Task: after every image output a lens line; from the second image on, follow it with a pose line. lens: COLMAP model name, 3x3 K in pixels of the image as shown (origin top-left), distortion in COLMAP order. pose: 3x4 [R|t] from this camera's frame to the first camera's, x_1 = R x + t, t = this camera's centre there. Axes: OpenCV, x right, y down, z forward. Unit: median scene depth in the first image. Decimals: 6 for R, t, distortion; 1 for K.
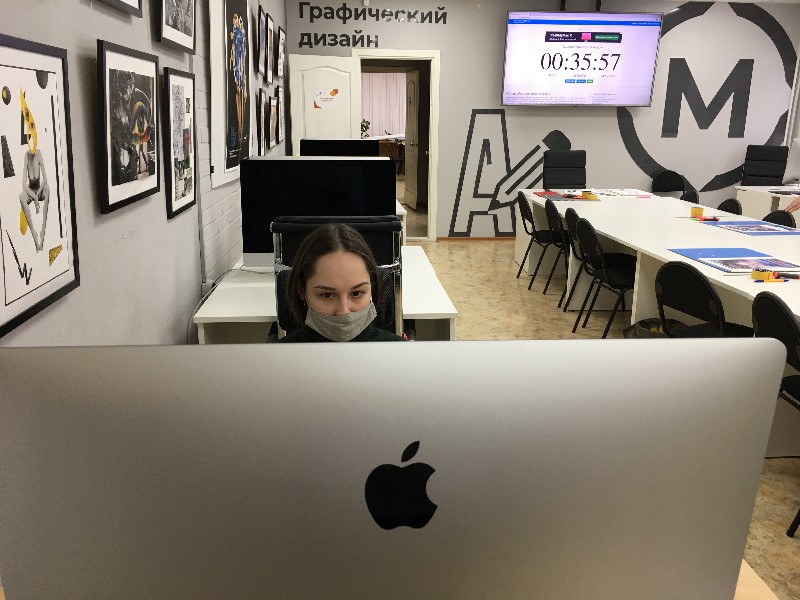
lens RADIAL K [[687.4, 0, 400.0], [0, 687.4, 300.0], [0, 0, 1]] dist [0.035440, -0.012176]
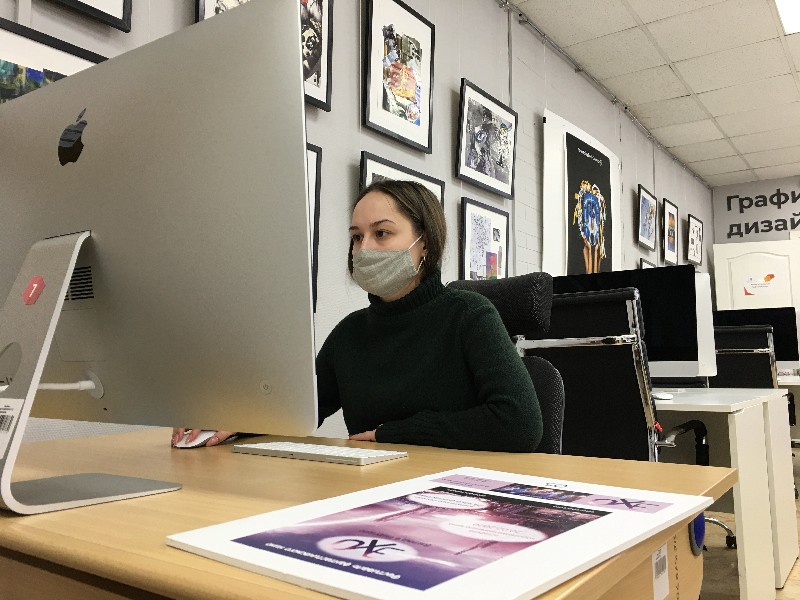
lens RADIAL K [[687.4, 0, 400.0], [0, 687.4, 300.0], [0, 0, 1]] dist [0.035440, -0.012176]
pose [[0.766825, -0.083262, -0.636433, 0.115467], [-0.142028, 0.944960, -0.294753, 0.073183], [0.625946, 0.316415, 0.712793, 0.034449]]
